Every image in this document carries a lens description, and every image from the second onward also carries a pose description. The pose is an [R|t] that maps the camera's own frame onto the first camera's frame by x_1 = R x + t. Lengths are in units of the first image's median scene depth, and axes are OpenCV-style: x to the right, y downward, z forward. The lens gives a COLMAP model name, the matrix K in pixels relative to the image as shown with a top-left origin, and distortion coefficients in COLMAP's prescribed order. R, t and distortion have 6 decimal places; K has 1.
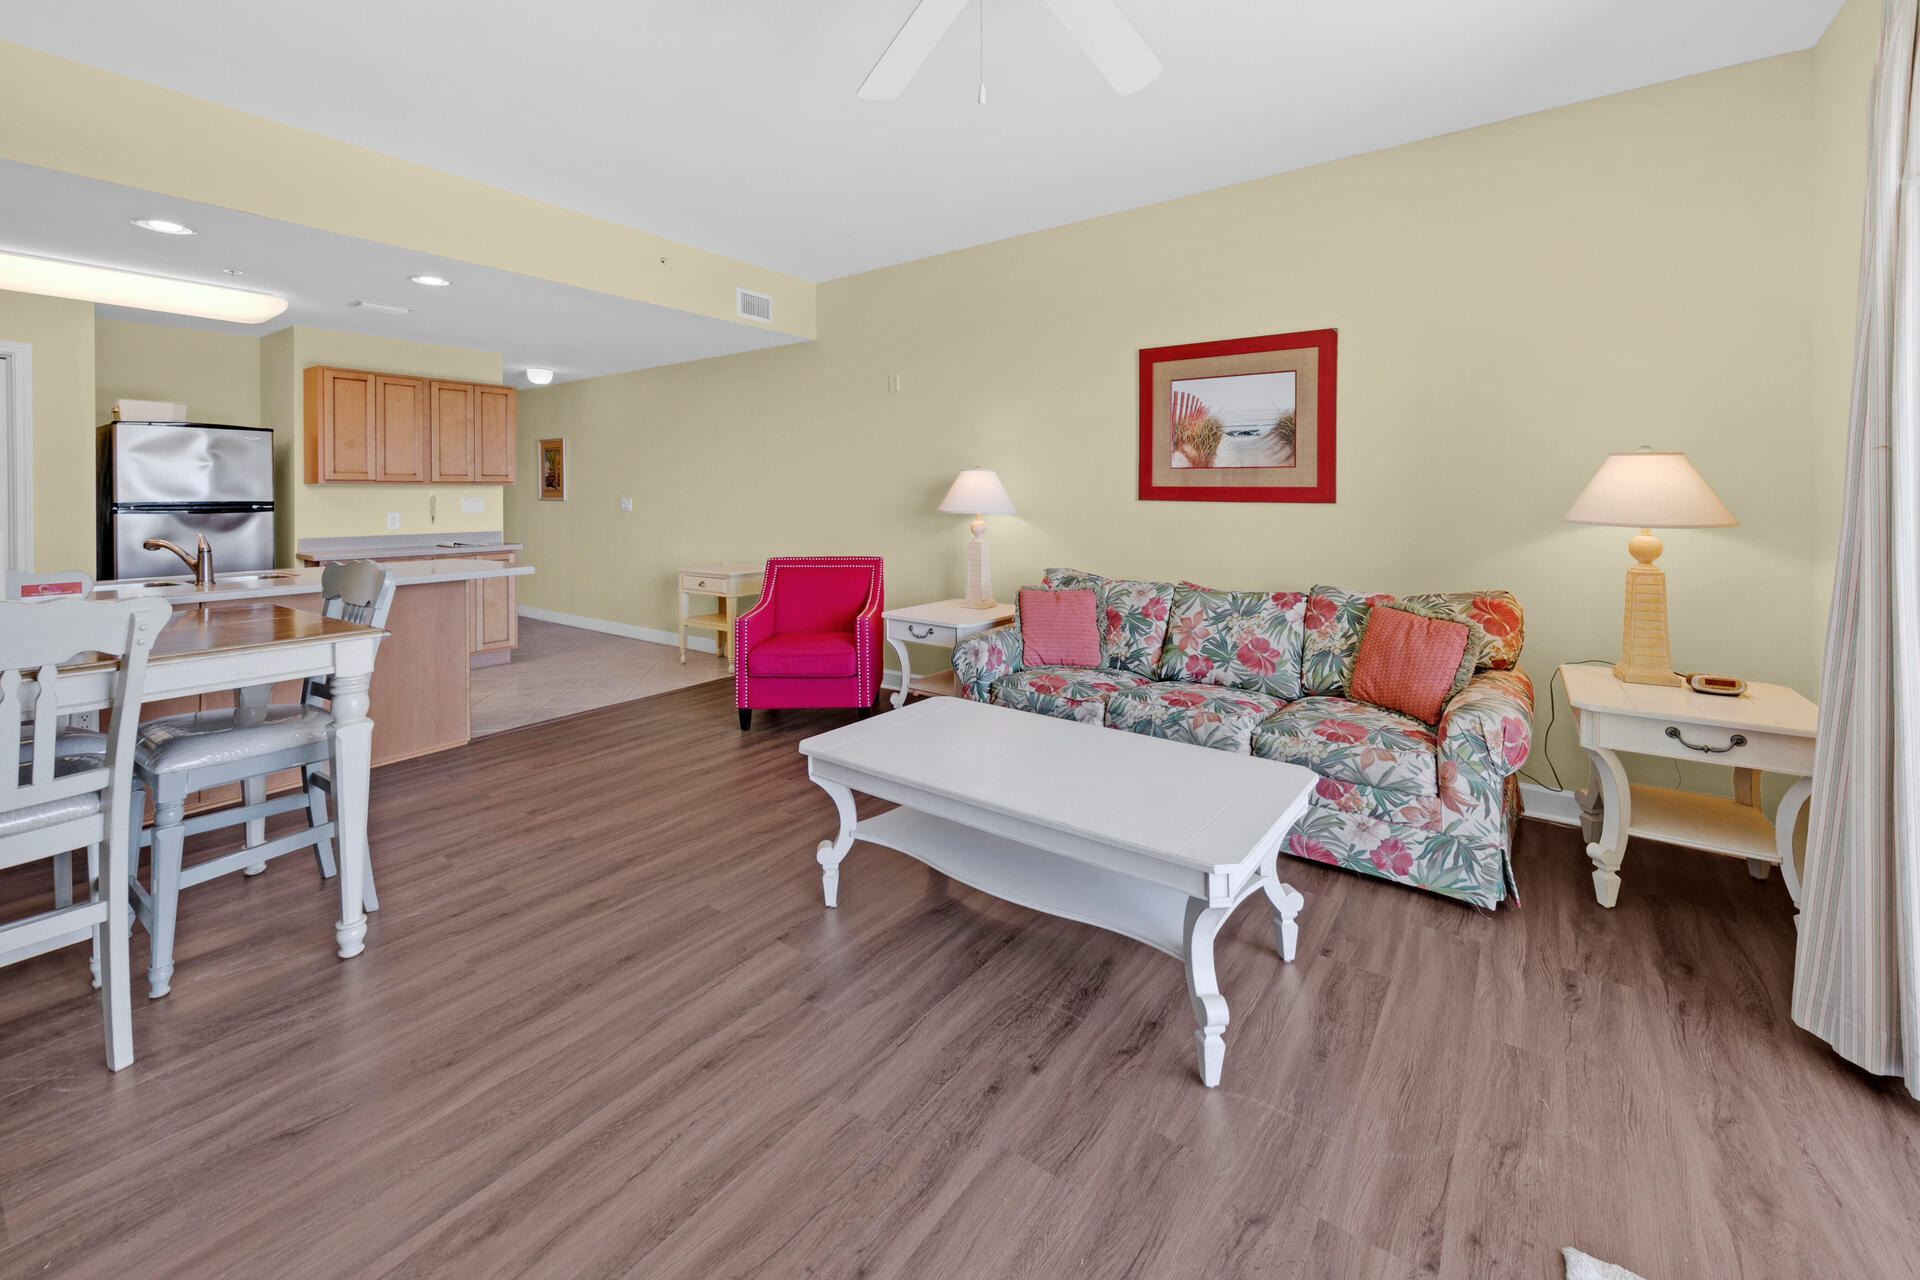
lens RADIAL K [[790.2, 0, 953.1], [0, 790.2, 500.1], [0, 0, 1]] dist [0.001759, 0.000180]
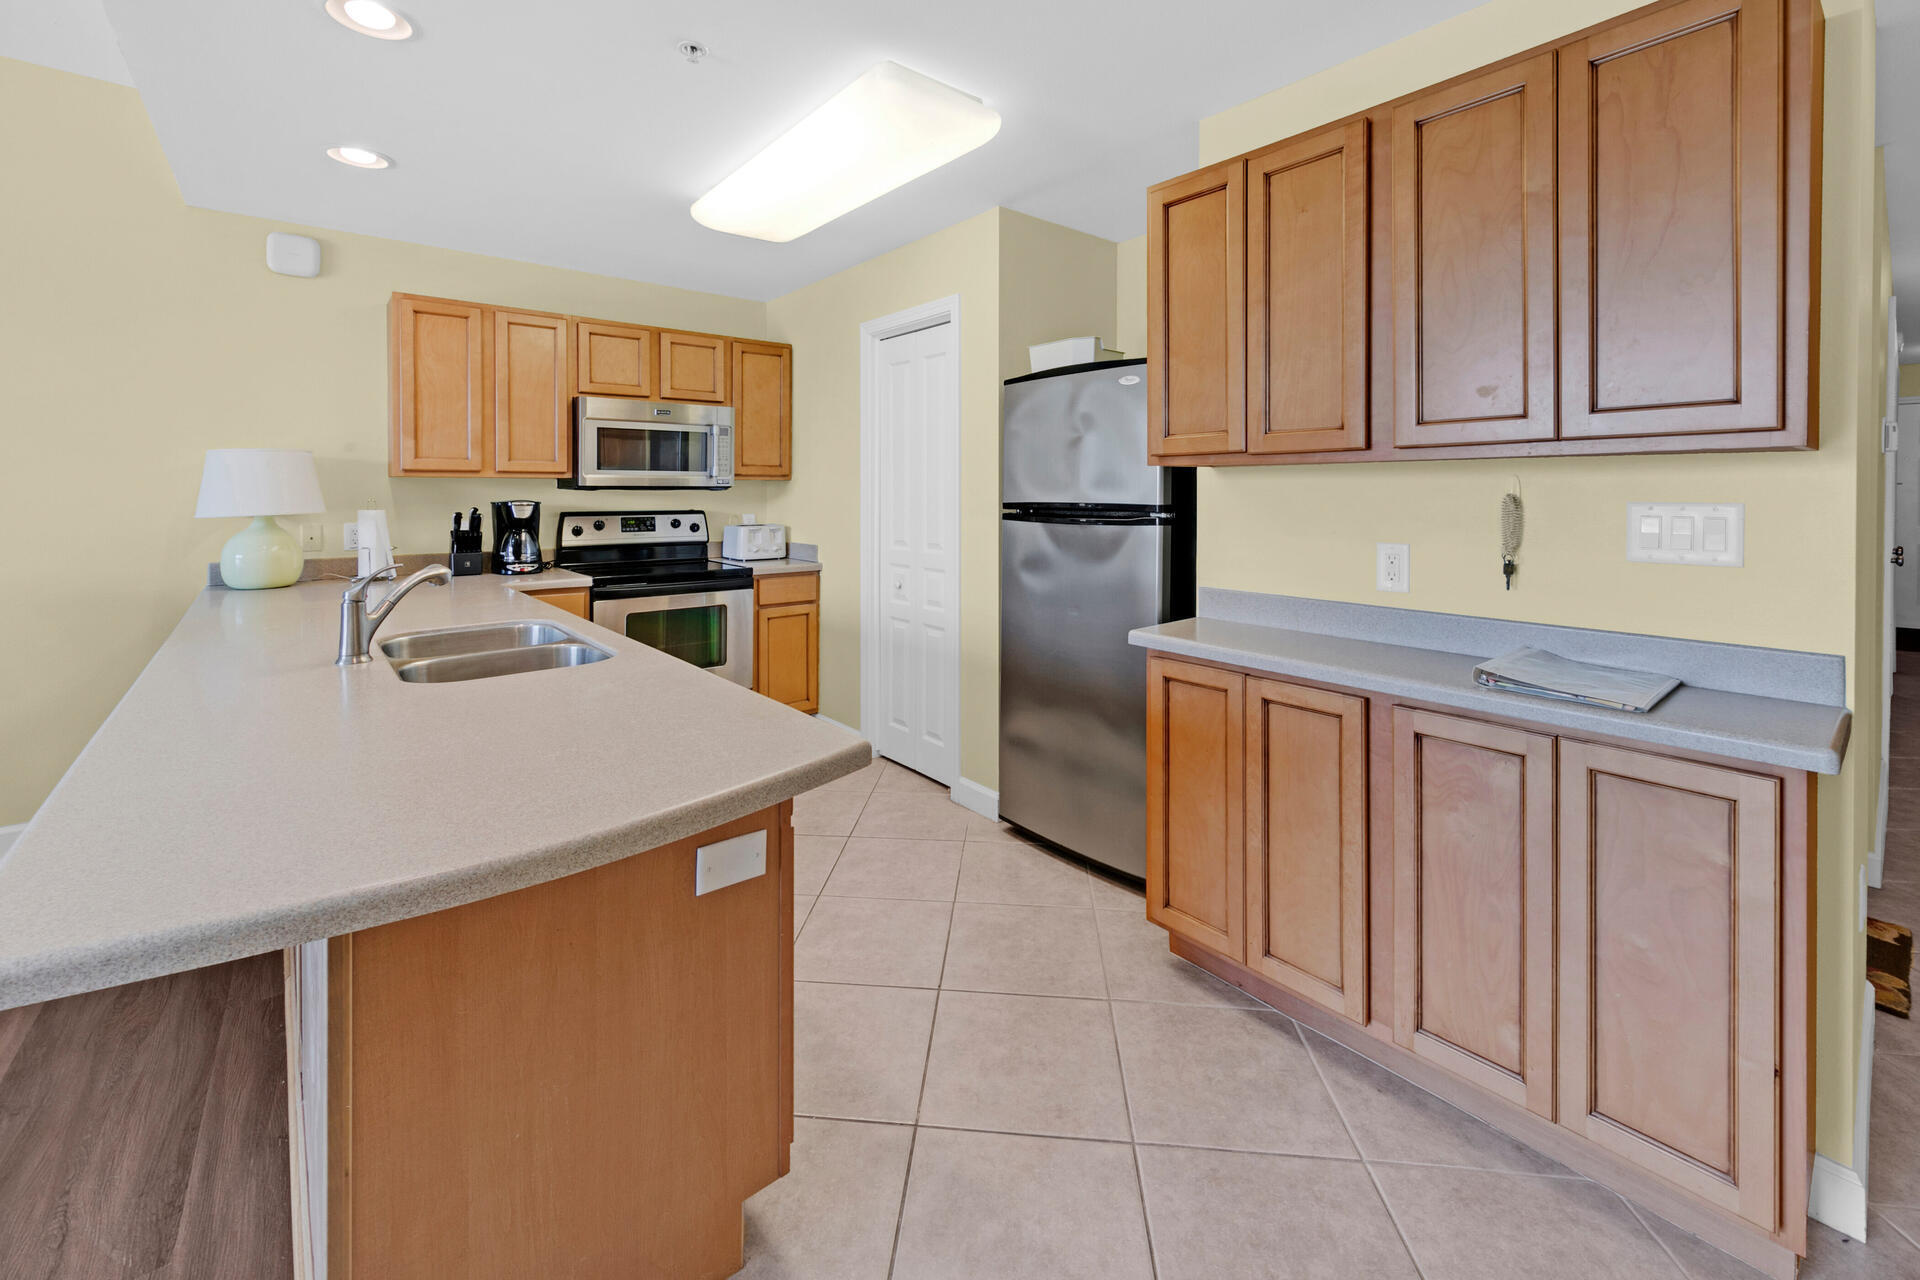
lens RADIAL K [[790.2, 0, 953.1], [0, 790.2, 500.1], [0, 0, 1]] dist [0.001759, 0.000180]
pose [[-0.266569, 0.010331, -0.963761, -0.354940], [-0.005612, 0.999909, 0.012271, -0.007129], [0.963800, 0.008680, -0.266487, 1.000320]]
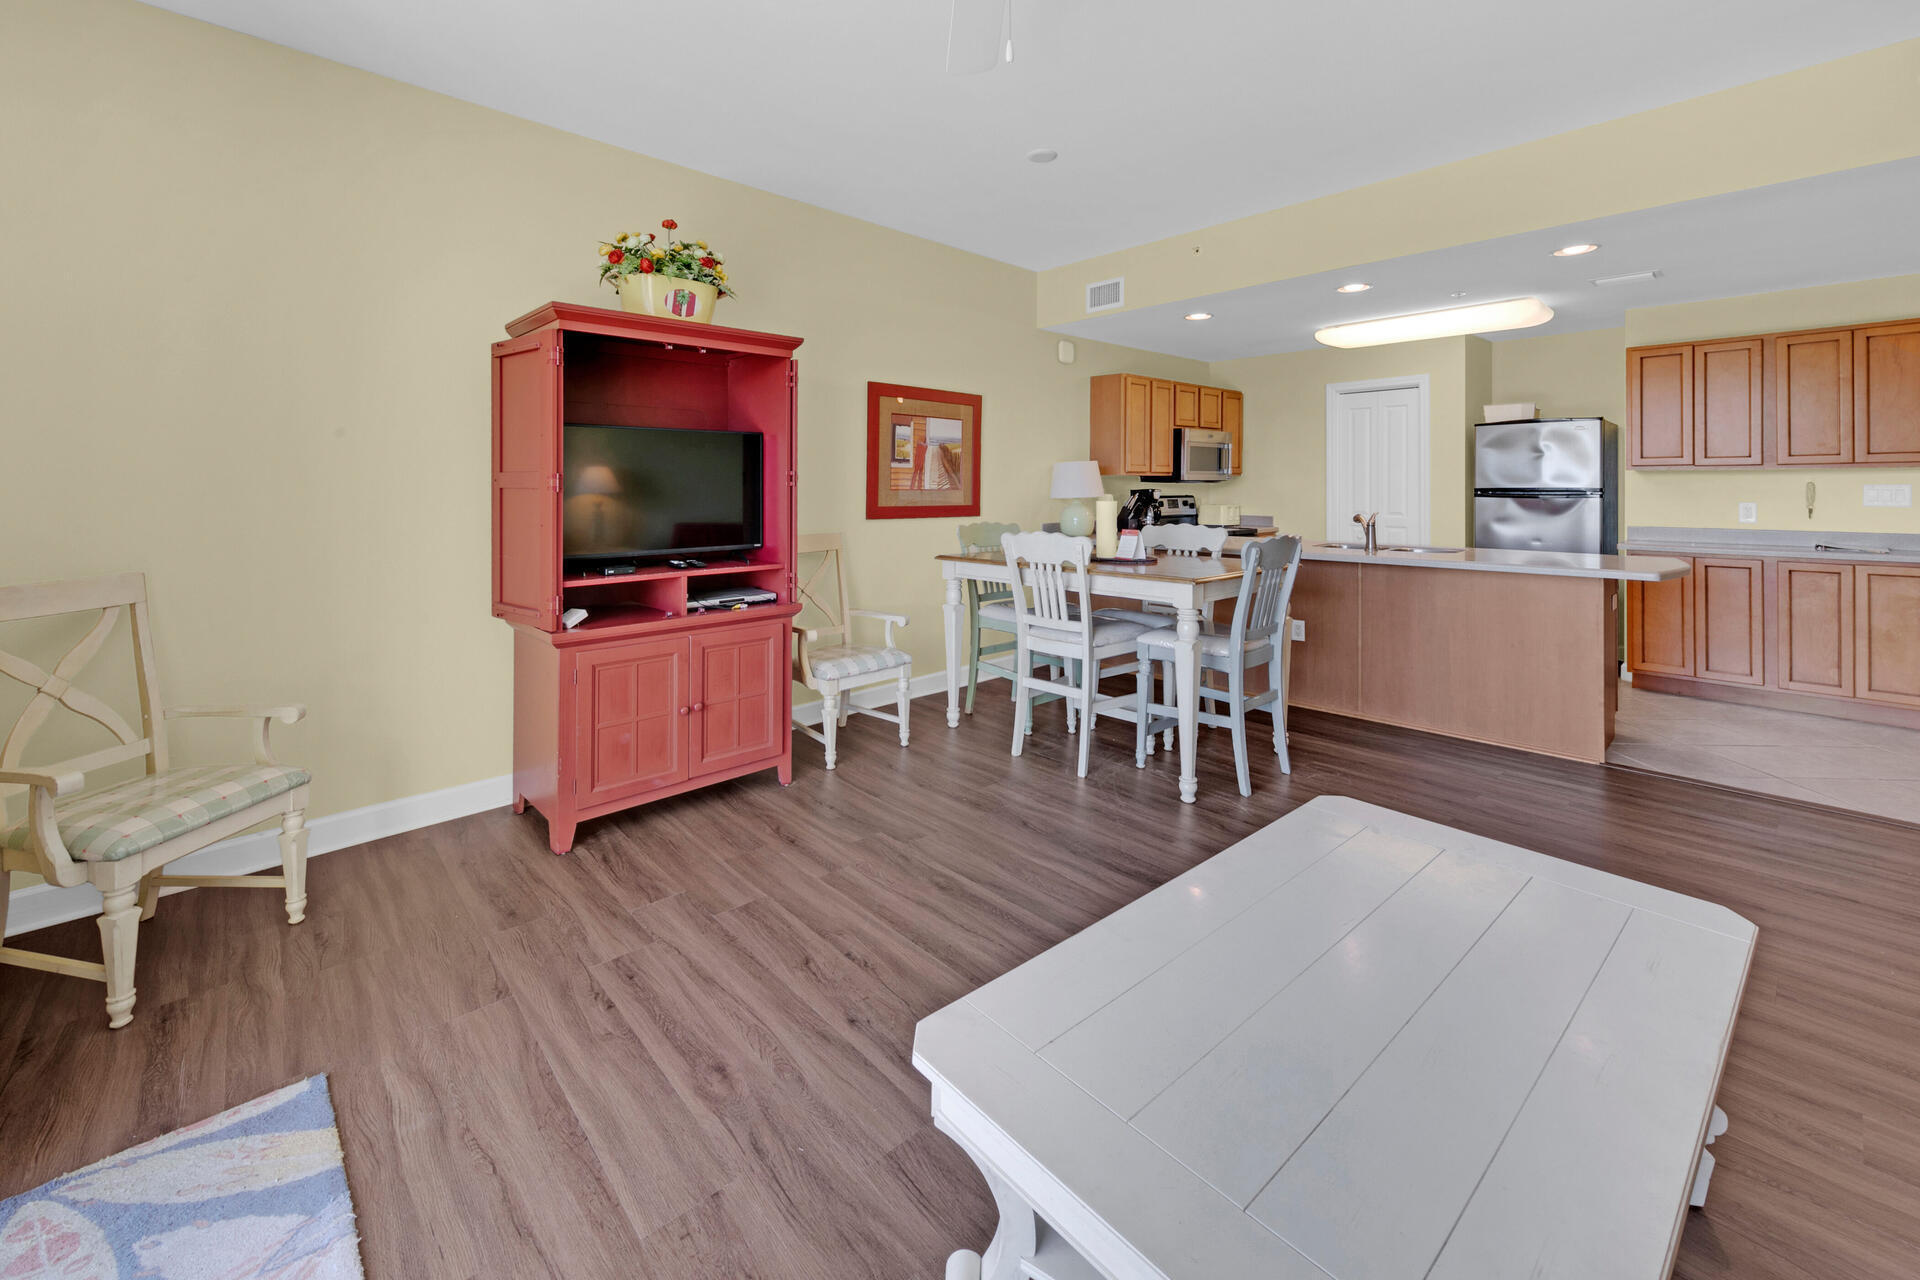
lens RADIAL K [[769.3, 0, 926.6], [0, 769.3, 523.7], [0, 0, 1]] dist [-0.001072, -0.000053]
pose [[-0.224183, 0.051449, -0.973188, 0.311309], [-0.001597, 0.998585, 0.053159, -0.004603], [0.974546, 0.013472, -0.223783, 0.376240]]
